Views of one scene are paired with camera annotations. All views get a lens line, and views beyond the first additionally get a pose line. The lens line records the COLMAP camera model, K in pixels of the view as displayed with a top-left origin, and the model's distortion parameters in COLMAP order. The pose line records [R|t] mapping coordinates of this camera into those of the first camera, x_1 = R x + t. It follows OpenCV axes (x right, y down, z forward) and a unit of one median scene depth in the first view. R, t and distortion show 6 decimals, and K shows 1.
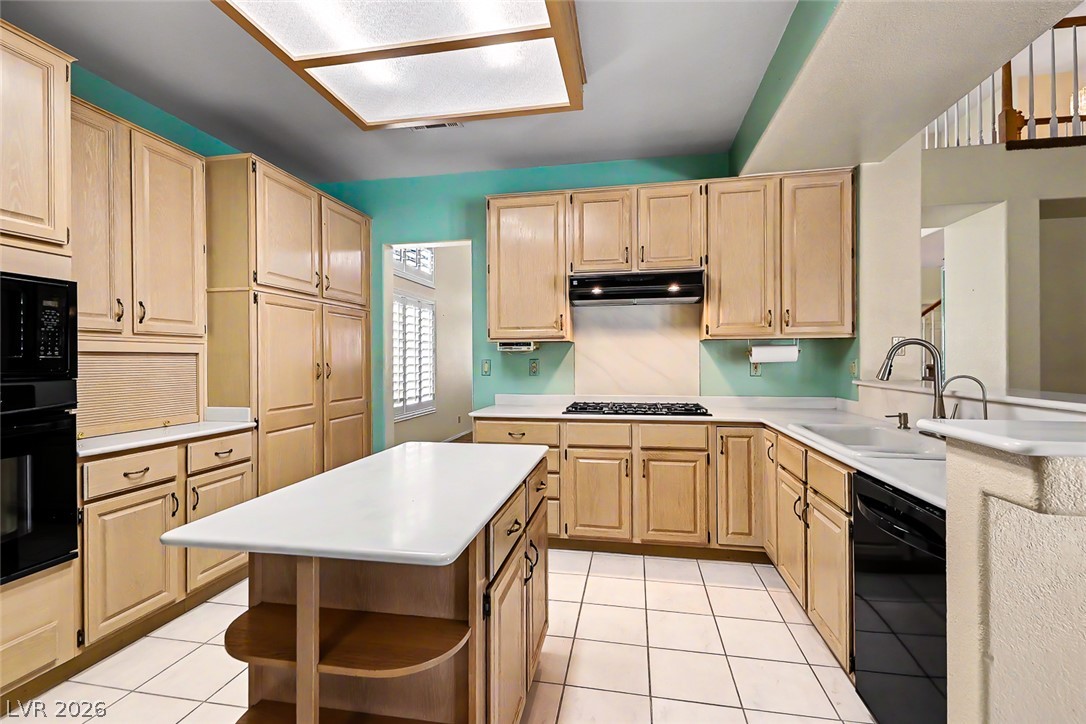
lens RADIAL K [[494.7, 0, 540.0], [0, 494.7, 356.2], [0, 0, 1]] dist [0.004464, -0.001269]
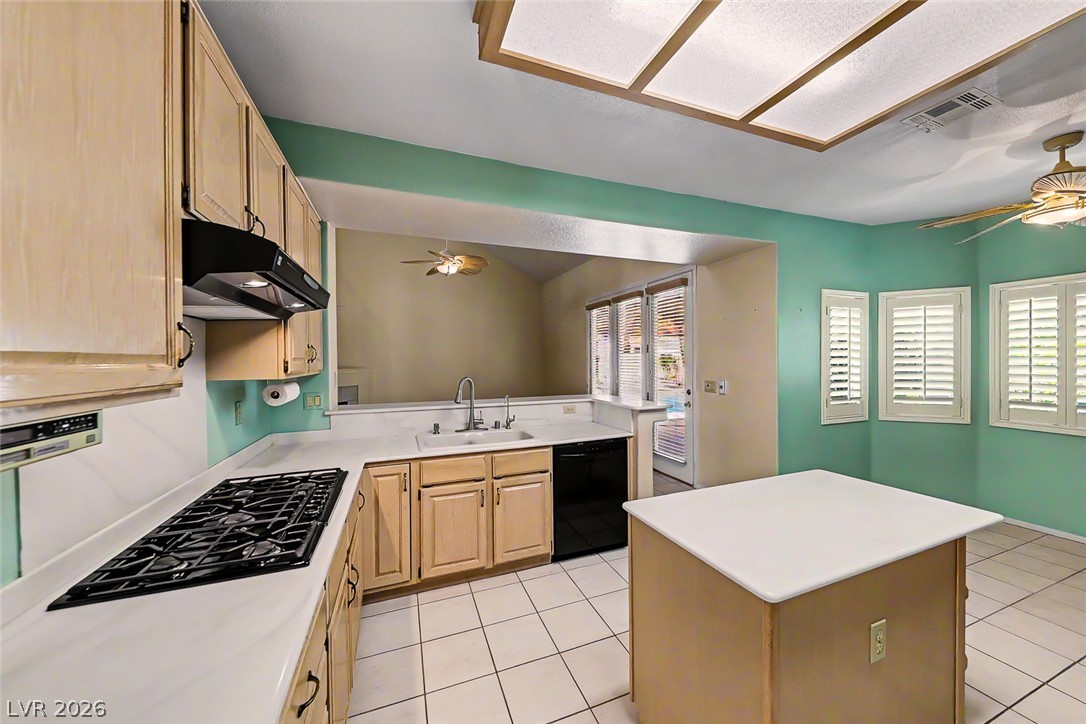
lens RADIAL K [[378.3, 0, 546.7], [0, 378.3, 362.7], [0, 0, 1]] dist [0.001268, -0.000939]
pose [[-0.528365, 0.004708, 0.849004, -0.350948], [0.007119, 0.999974, -0.001115, -0.056887], [-0.848987, 0.005455, -0.528385, 1.008413]]
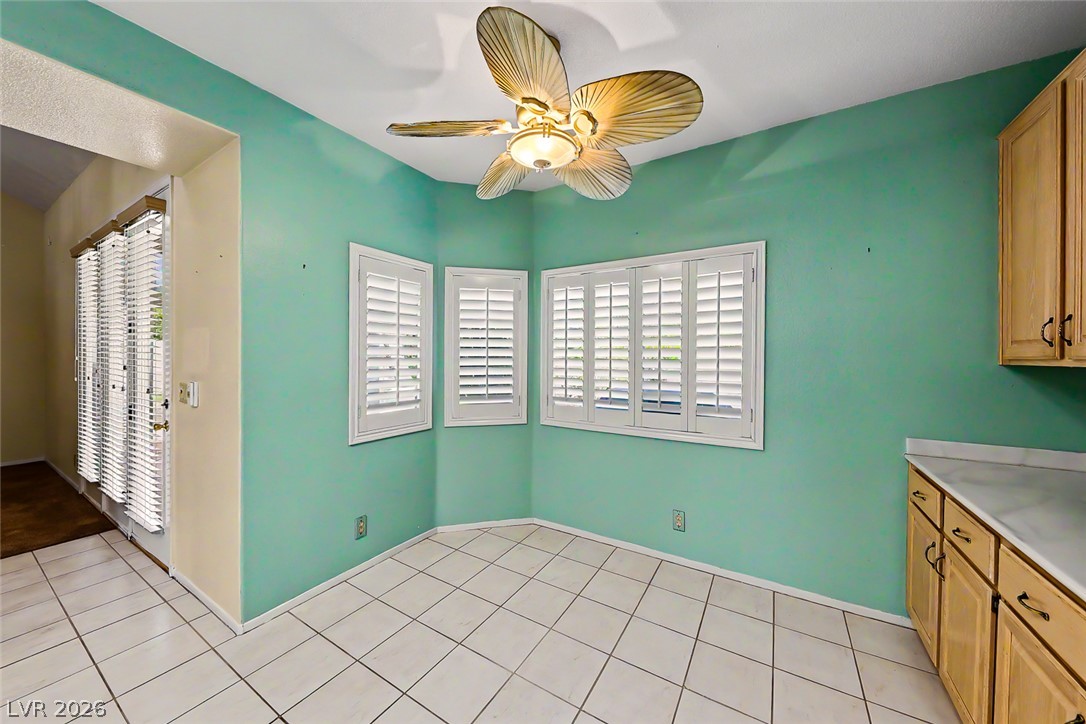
lens RADIAL K [[378.3, 0, 536.2], [0, 378.3, 358.0], [0, 0, 1]] dist [0.001268, -0.000939]
pose [[-0.933573, -0.000083, 0.358388, -0.445497], [-0.001615, 0.999991, -0.003977, -0.039275], [-0.358385, -0.004292, -0.933564, 0.297949]]
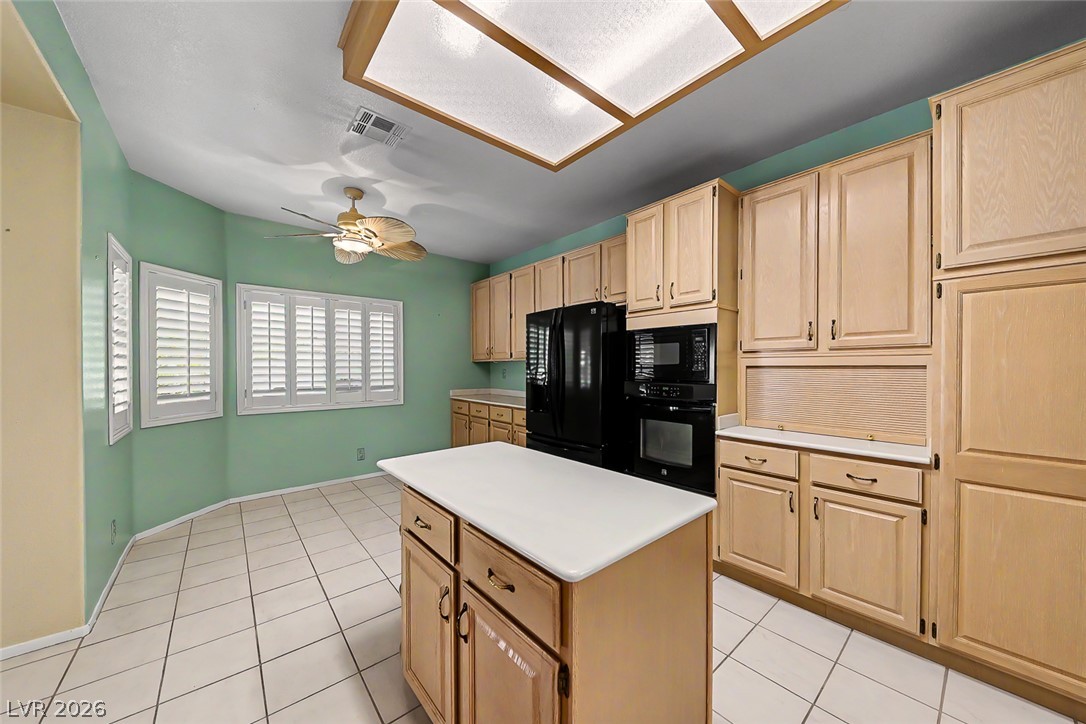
lens RADIAL K [[378.3, 0, 537.1], [0, 378.3, 370.1], [0, 0, 1]] dist [0.001268, -0.000939]
pose [[-0.630916, 0.015253, -0.775701, 0.211047], [0.010260, 0.999883, 0.011317, -0.011306], [0.775783, -0.000819, -0.630999, 0.800527]]
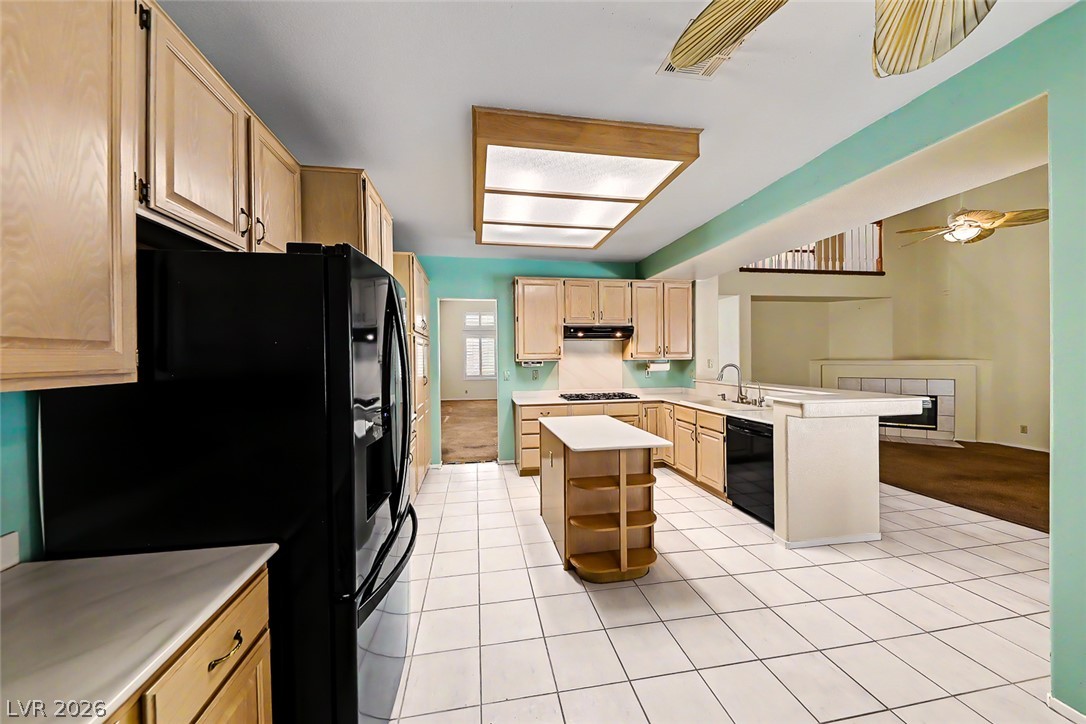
lens RADIAL K [[378.3, 0, 540.6], [0, 378.3, 362.0], [0, 0, 1]] dist [0.001268, -0.000939]
pose [[0.935694, -0.007252, 0.352739, -0.560494], [0.002274, 0.999892, 0.014523, -0.051516], [-0.352807, -0.012787, 0.935609, -0.304681]]
